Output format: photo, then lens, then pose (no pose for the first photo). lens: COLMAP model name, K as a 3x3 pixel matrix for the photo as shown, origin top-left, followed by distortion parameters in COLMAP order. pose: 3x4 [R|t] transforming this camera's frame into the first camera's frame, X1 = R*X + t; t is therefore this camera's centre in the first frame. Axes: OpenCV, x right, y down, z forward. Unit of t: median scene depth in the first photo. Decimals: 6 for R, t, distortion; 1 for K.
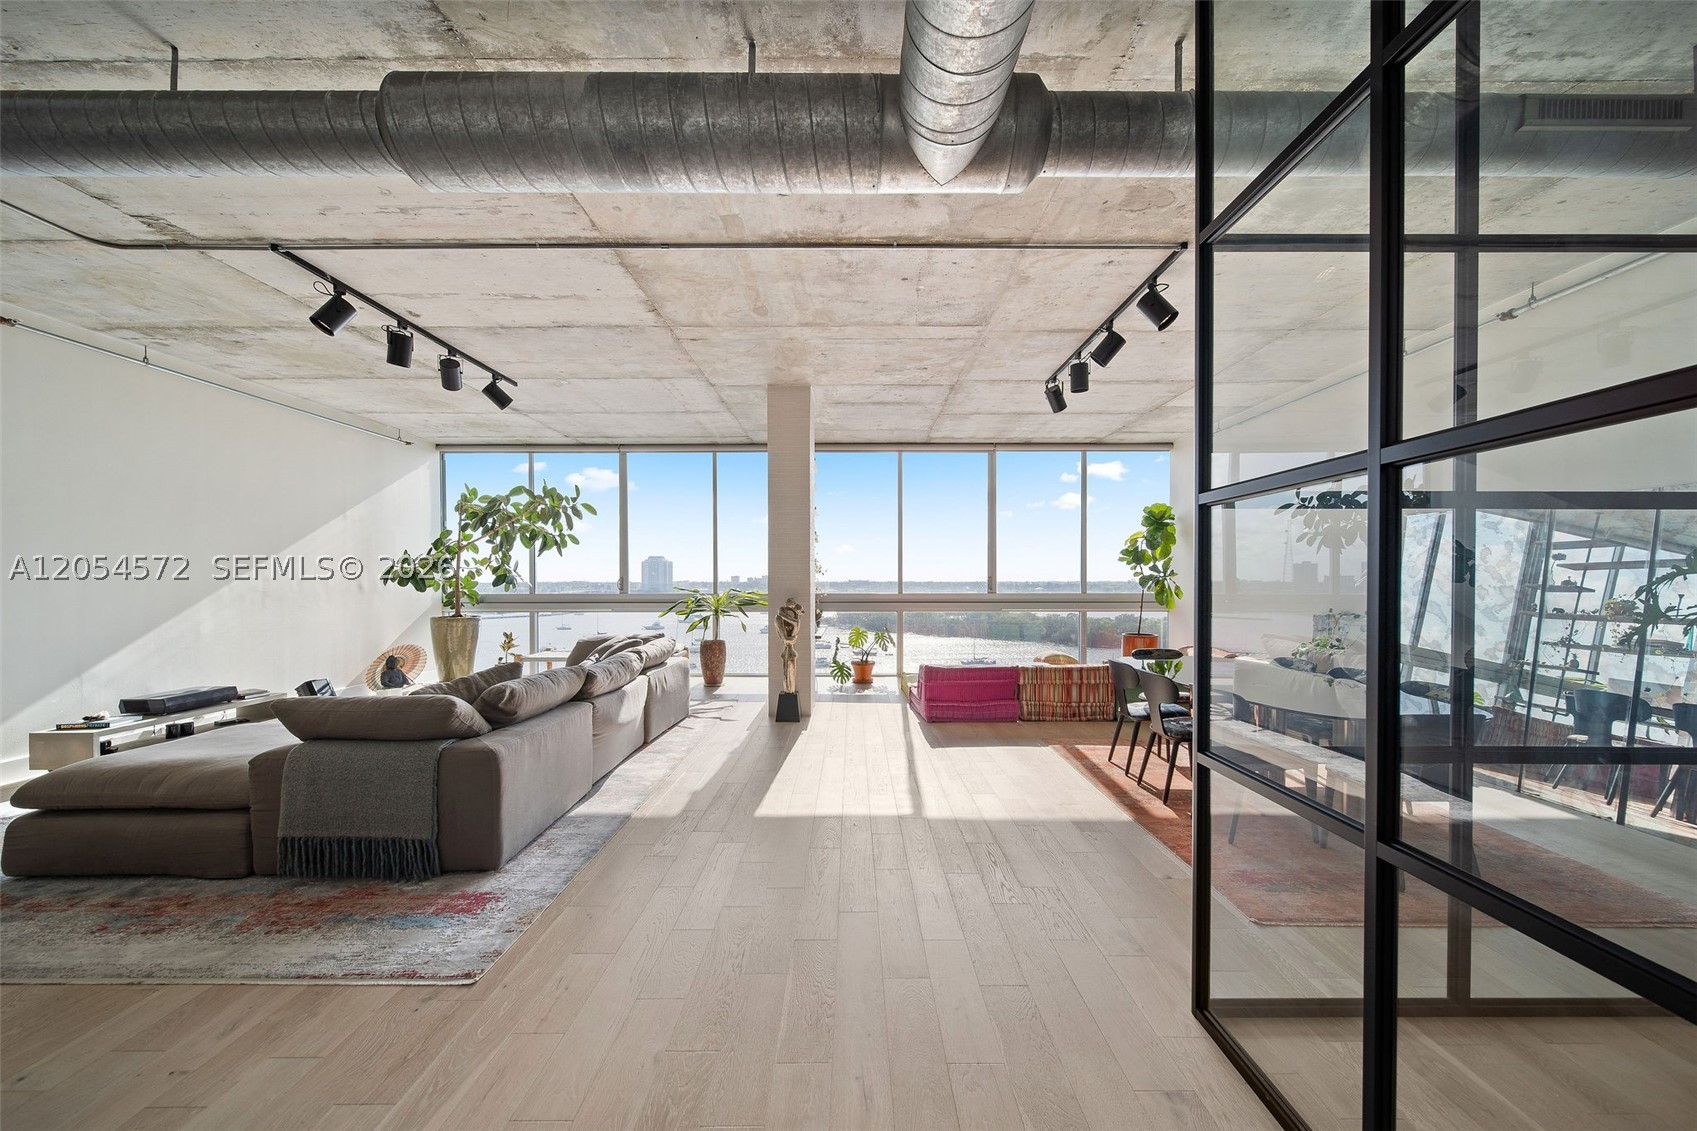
lens RADIAL K [[618.3, 0, 848.8], [0, 618.3, 586.5], [0, 0, 1]] dist [-0.001948, -0.000357]
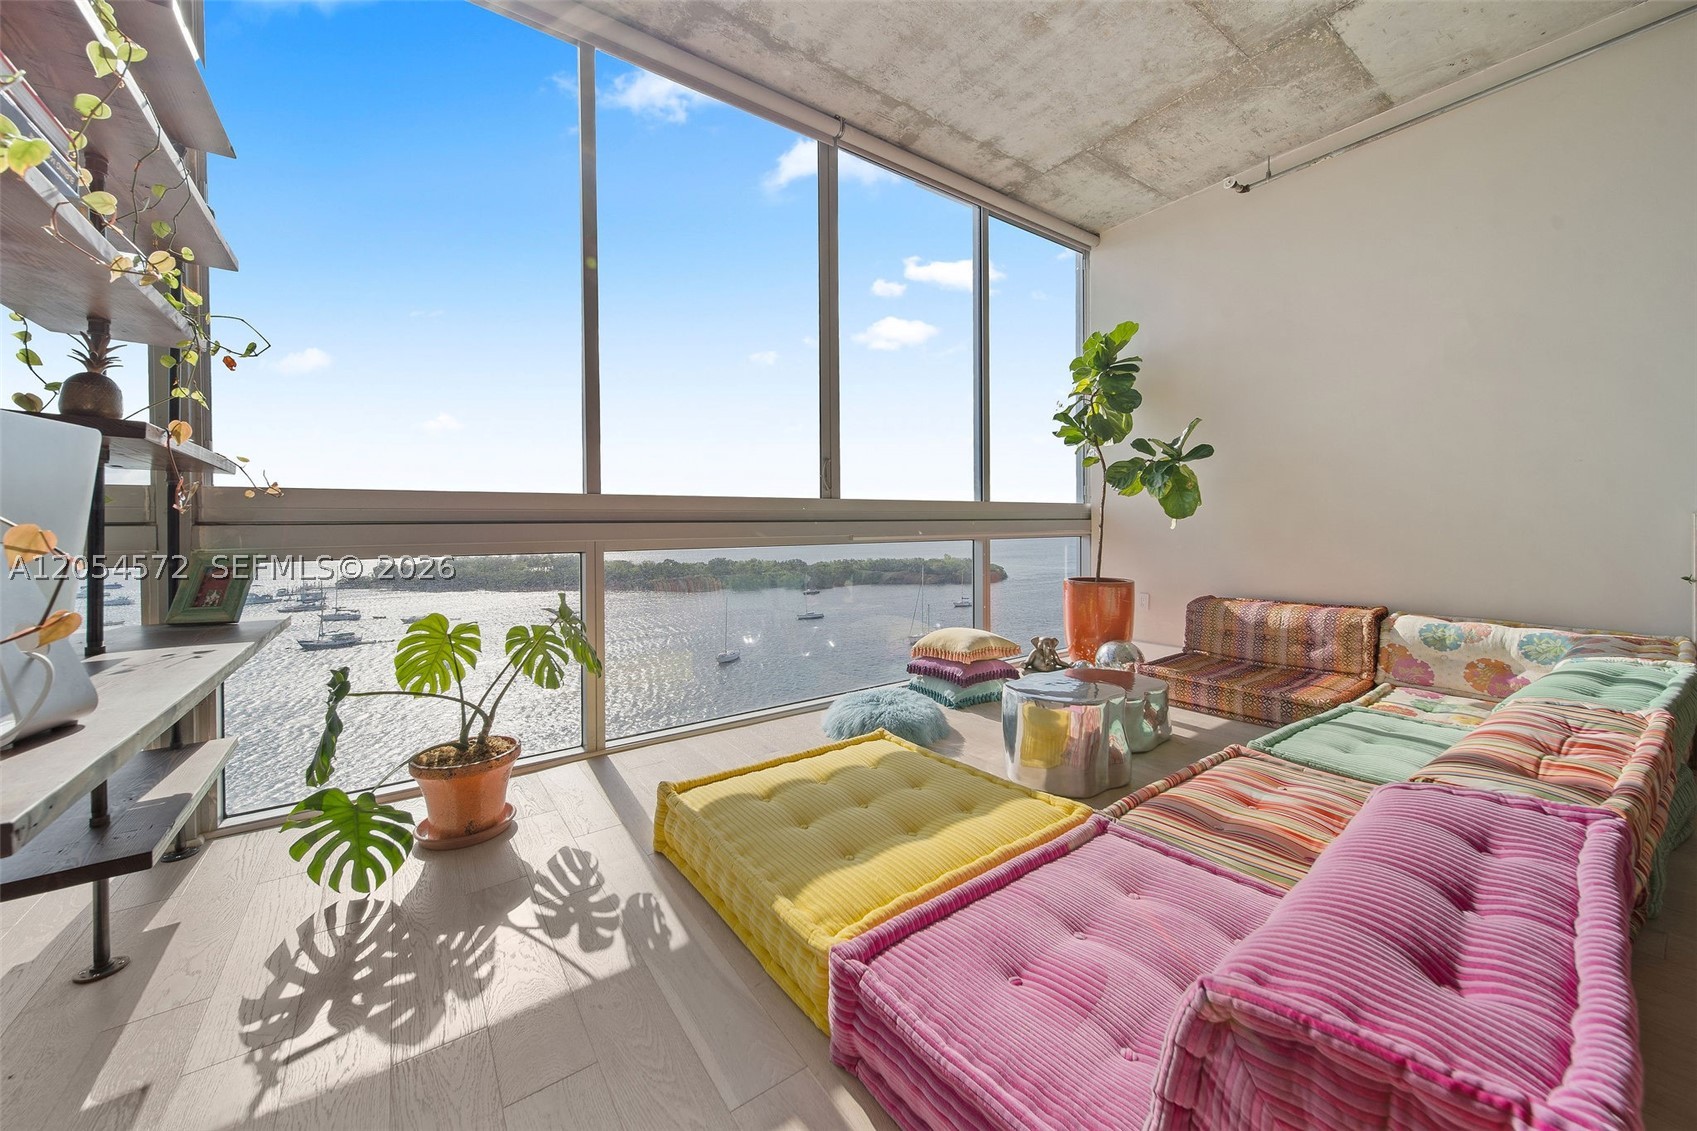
lens RADIAL K [[623.1, 0, 842.3], [0, 623.1, 531.5], [0, 0, 1]] dist [0.013559, -0.000034]
pose [[0.811185, -0.012956, 0.584646, -0.002252], [0.014582, 0.999892, 0.001927, 0.048058], [-0.584608, 0.006962, 0.811286, 1.011011]]
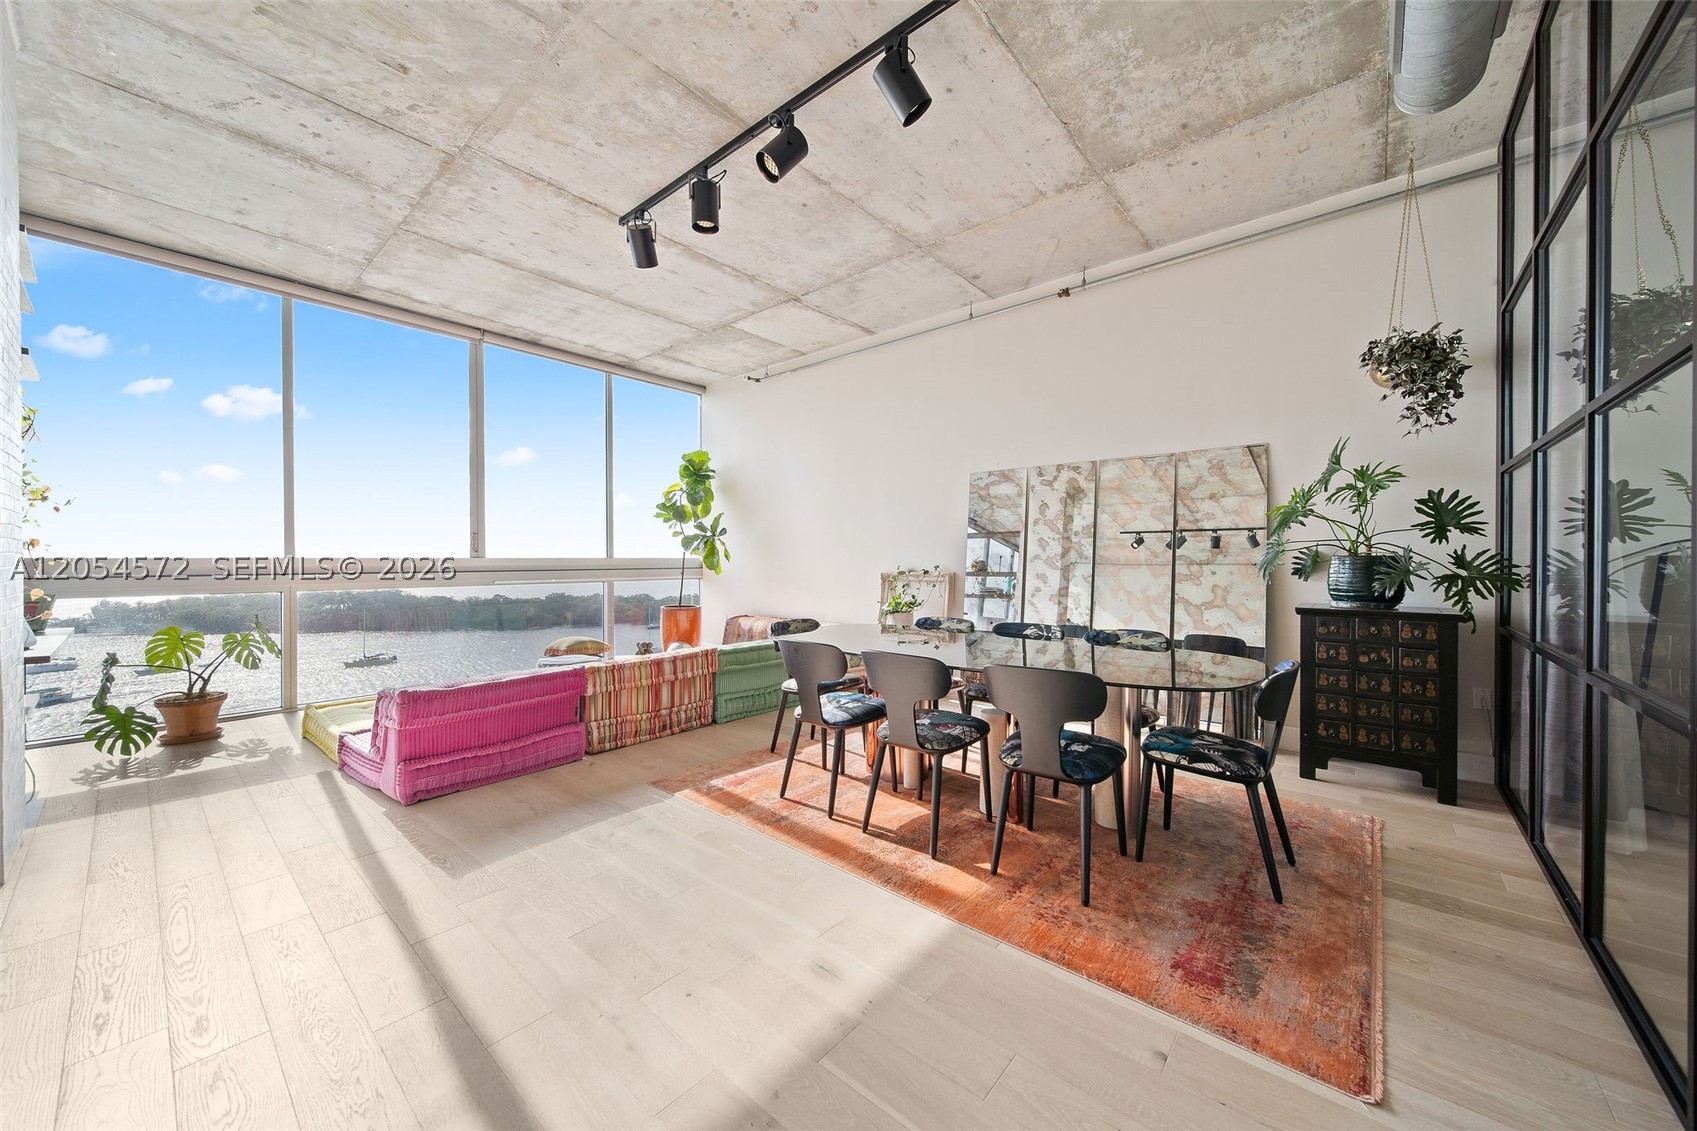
lens RADIAL K [[612.0, 0, 848.0], [0, 612.0, 563.8], [0, 0, 1]] dist [0.004367, 0.000015]
pose [[0.646579, -0.006101, 0.762823, -0.017290], [0.008050, 0.999967, 0.001174, 0.029715], [-0.762805, 0.005382, 0.646606, 0.424112]]
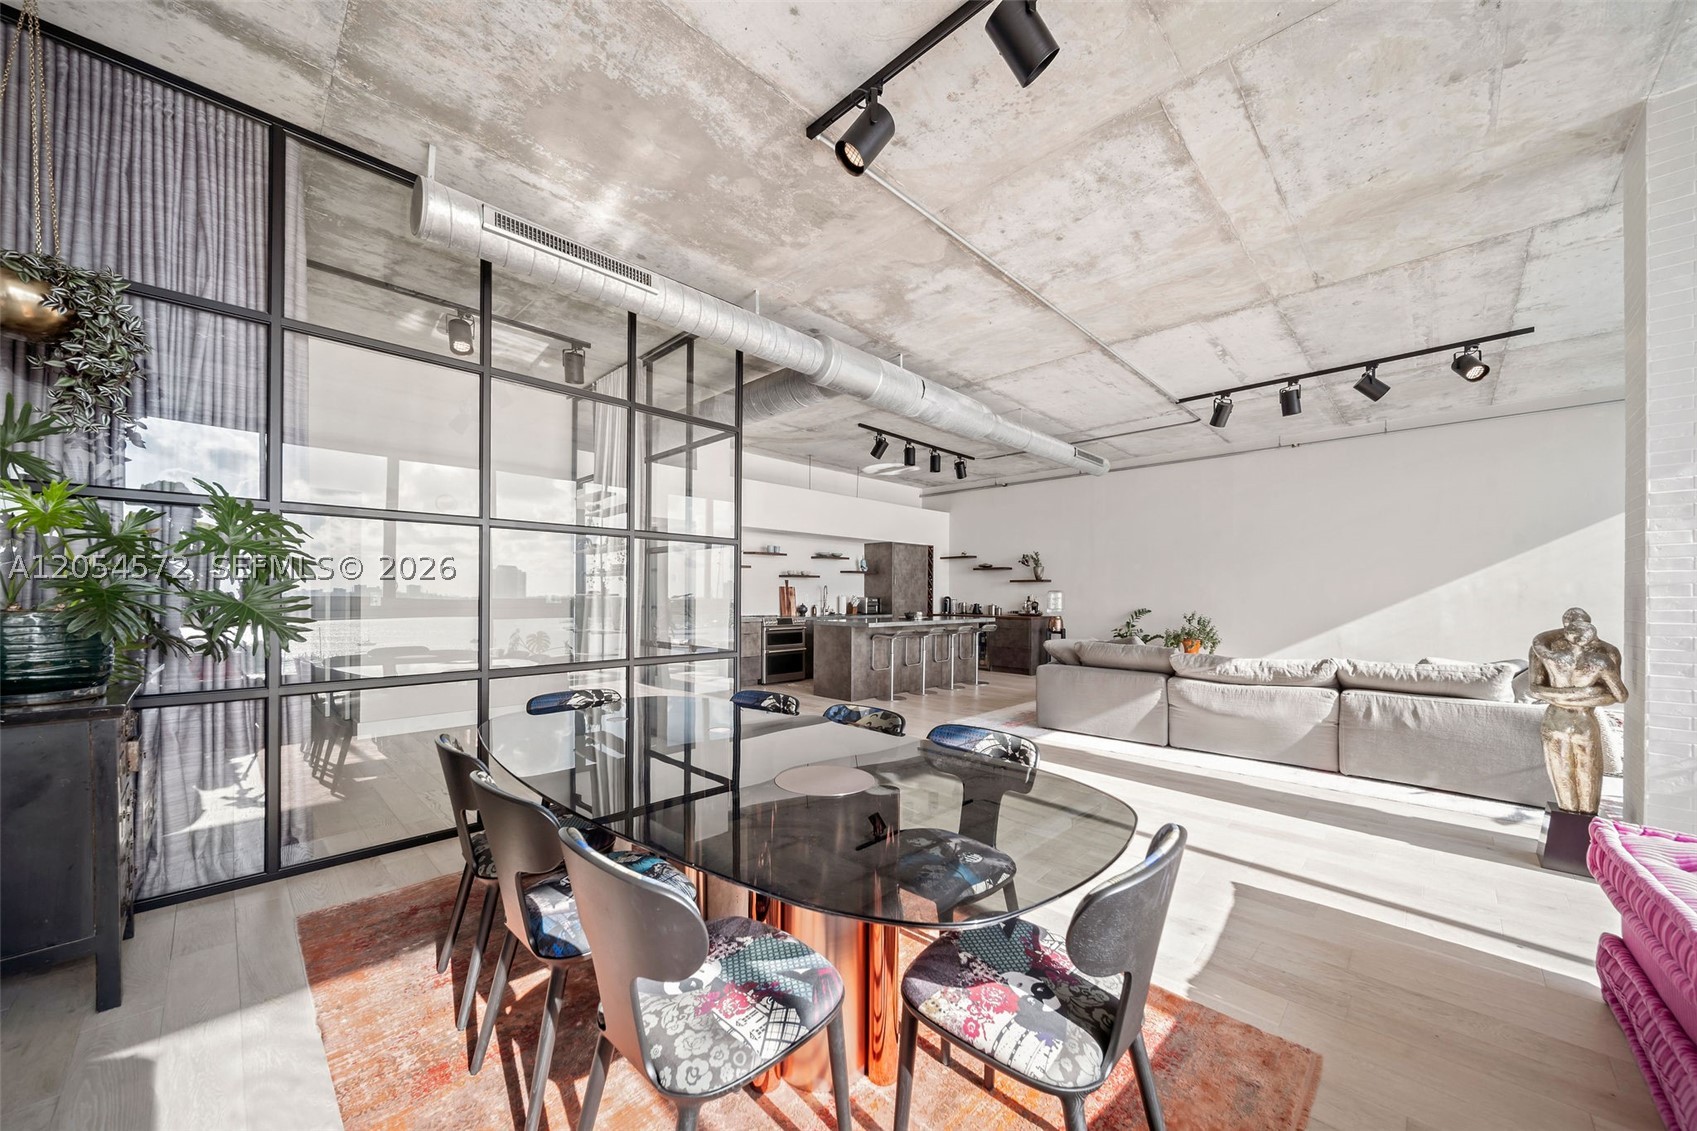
lens RADIAL K [[611.9, 0, 843.1], [0, 611.9, 573.2], [0, 0, 1]] dist [0.002595, -0.000004]
pose [[-0.697780, -0.027907, -0.715768, 0.638586], [-0.010486, 0.999532, -0.028747, 0.012190], [0.716236, -0.012554, -0.697746, 0.949115]]
